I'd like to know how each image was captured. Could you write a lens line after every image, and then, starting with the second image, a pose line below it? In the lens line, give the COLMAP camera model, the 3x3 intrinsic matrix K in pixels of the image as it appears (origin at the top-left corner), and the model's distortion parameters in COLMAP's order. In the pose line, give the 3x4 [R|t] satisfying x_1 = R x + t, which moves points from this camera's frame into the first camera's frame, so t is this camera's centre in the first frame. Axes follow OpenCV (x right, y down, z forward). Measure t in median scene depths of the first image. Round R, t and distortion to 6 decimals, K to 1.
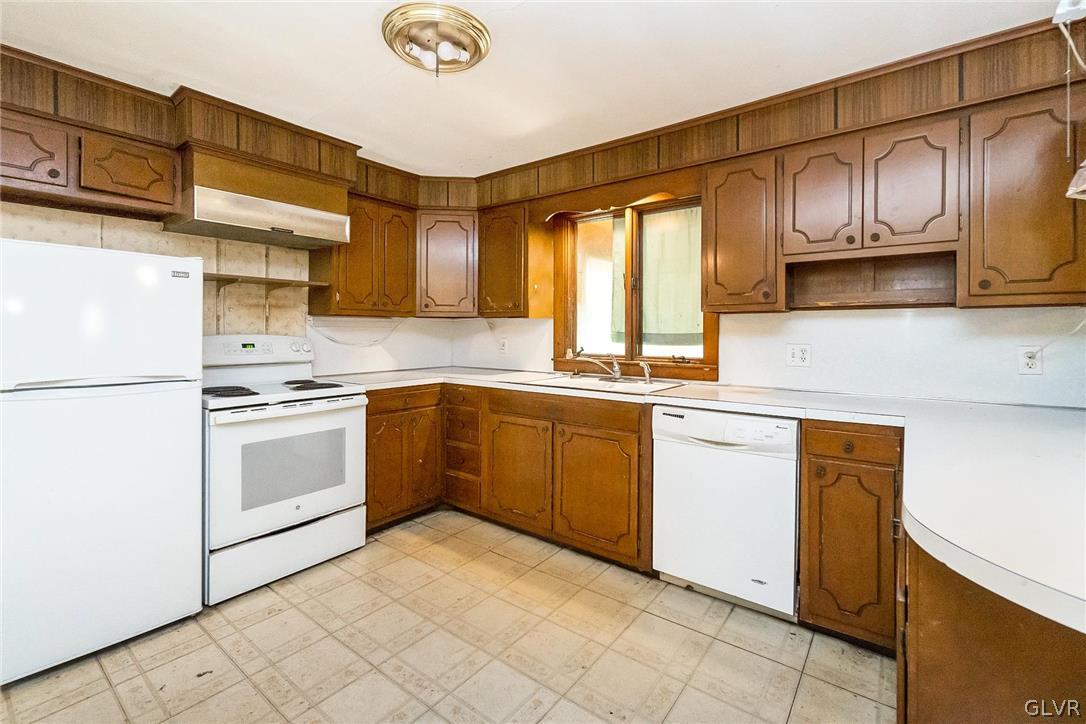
lens RADIAL K [[483.5, 0, 546.8], [0, 483.5, 333.7], [0, 0, 1]] dist [0.000040, 0.000095]
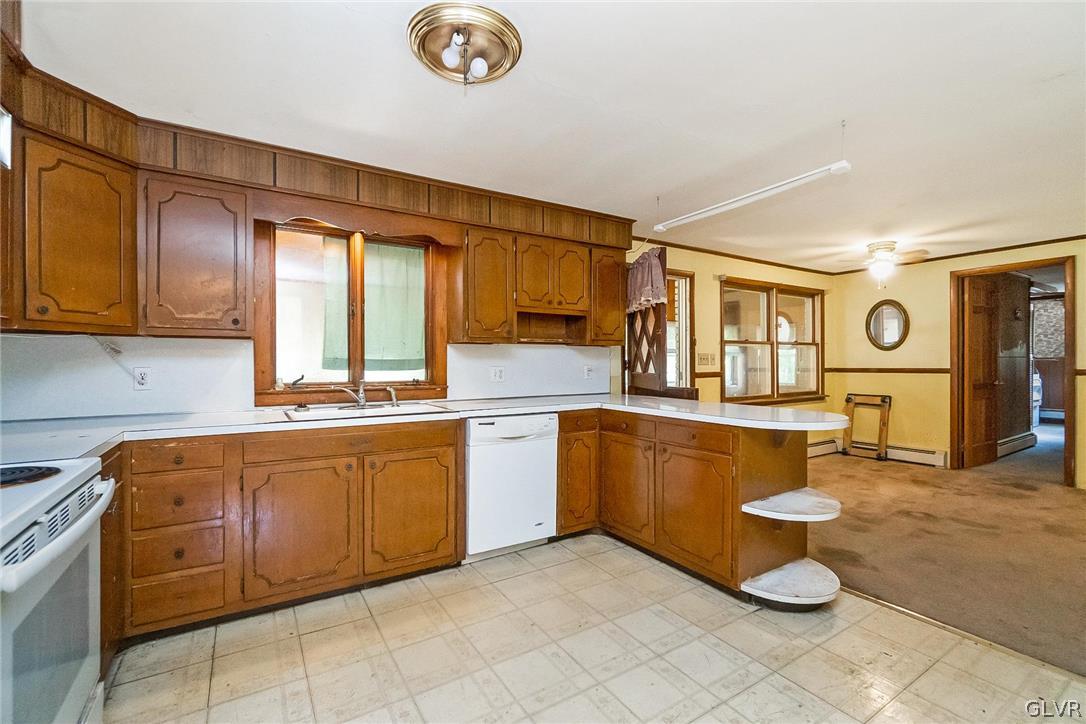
lens RADIAL K [[468.8, 0, 543.0], [0, 468.8, 362.0], [0, 0, 1]] dist [-0.001985, -0.000250]
pose [[0.347202, -0.006769, 0.937766, -0.756960], [0.005056, 0.999973, 0.005346, 0.001574], [-0.937777, 0.002885, 0.347227, 0.397026]]
